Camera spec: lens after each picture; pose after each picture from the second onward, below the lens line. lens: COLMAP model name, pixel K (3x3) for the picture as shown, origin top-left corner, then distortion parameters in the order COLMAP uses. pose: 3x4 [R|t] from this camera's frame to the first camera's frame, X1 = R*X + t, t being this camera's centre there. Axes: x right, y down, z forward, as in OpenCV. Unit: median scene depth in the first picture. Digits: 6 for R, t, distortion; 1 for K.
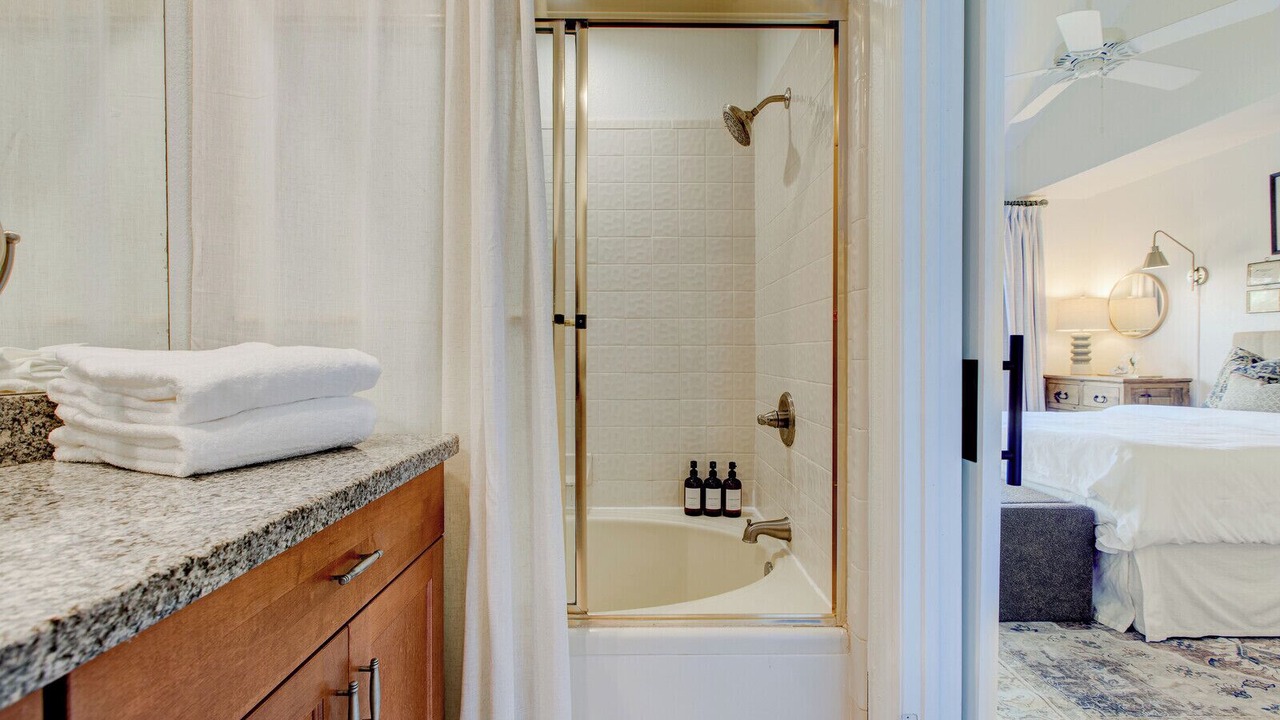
lens RADIAL K [[566.6, 0, 638.9], [0, 566.6, 359.5], [0, 0, 1]] dist [-0.000767, -0.000099]
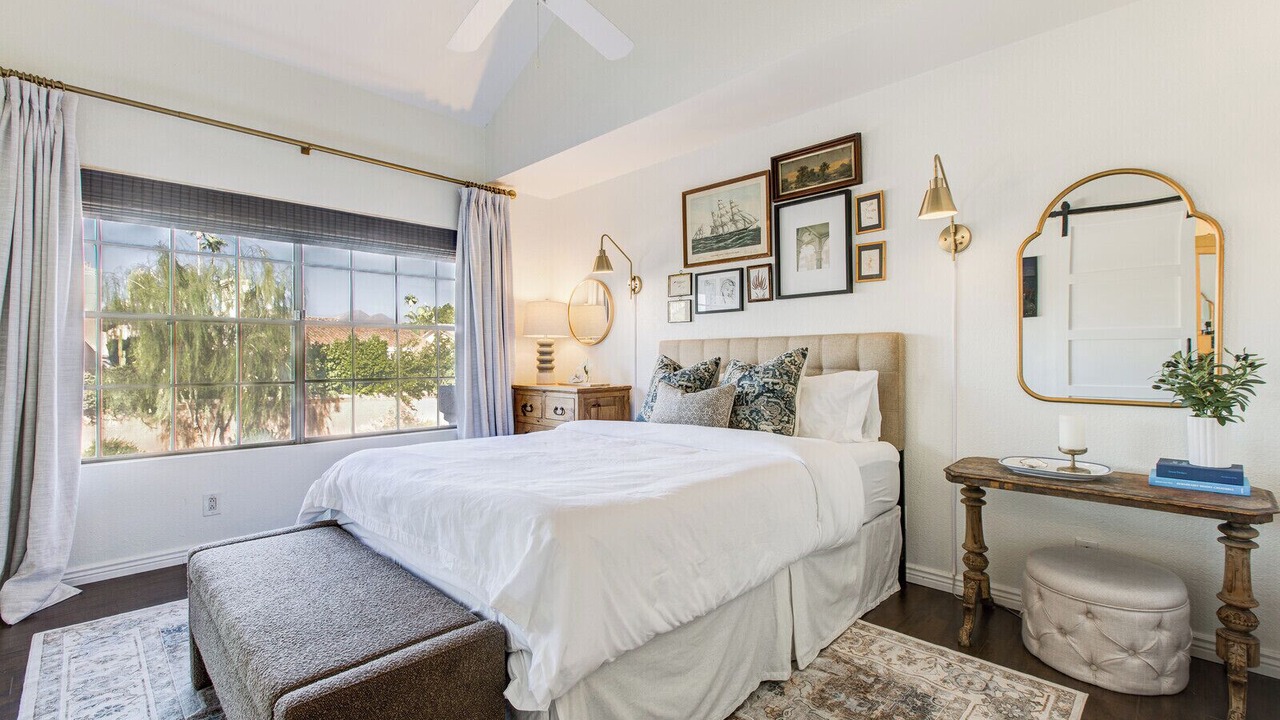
lens RADIAL K [[566.6, 0, 644.5], [0, 566.6, 354.2], [0, 0, 1]] dist [-0.000767, -0.000099]
pose [[0.702973, 0.007709, 0.711175, 0.307388], [0.008341, 0.999783, -0.019082, -0.004209], [-0.711168, 0.019346, 0.702756, 0.304255]]
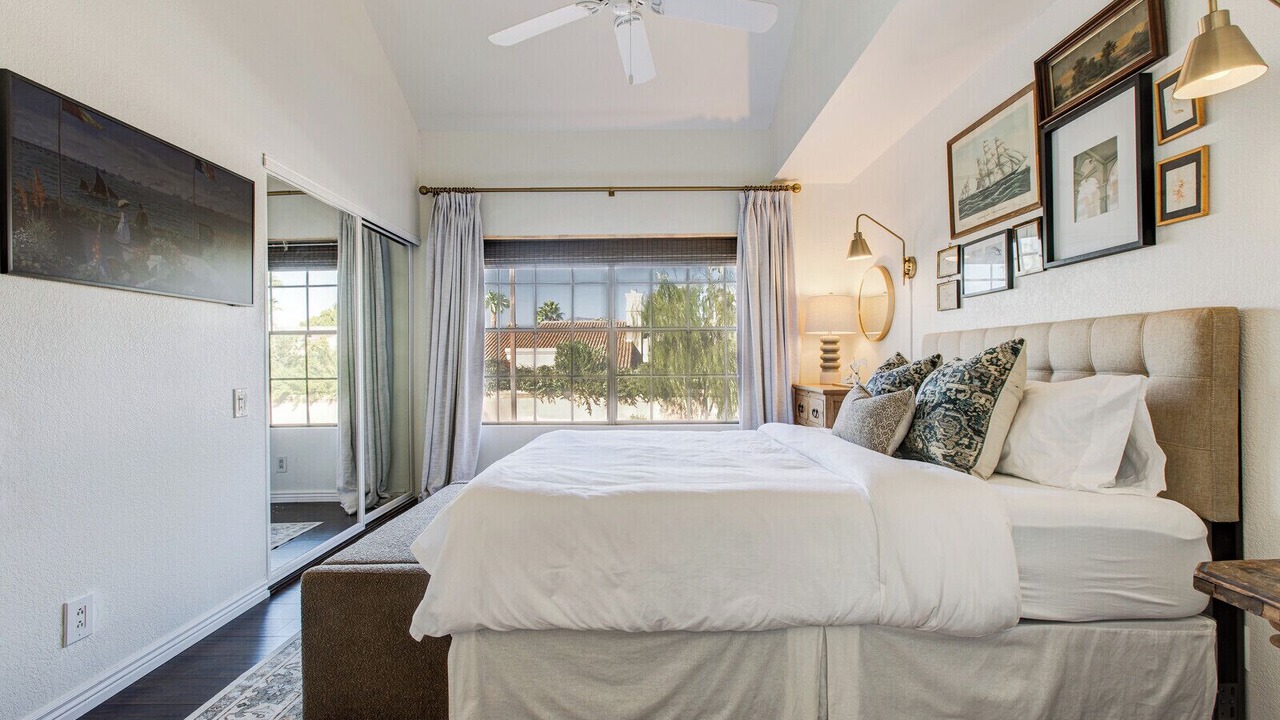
lens RADIAL K [[566.6, 0, 642.1], [0, 566.6, 357.8], [0, 0, 1]] dist [-0.000767, -0.000099]
pose [[0.999895, -0.002295, -0.014312, 0.668286], [0.002094, 0.999899, -0.014060, -0.002525], [0.014343, 0.014029, 0.999799, 0.170587]]
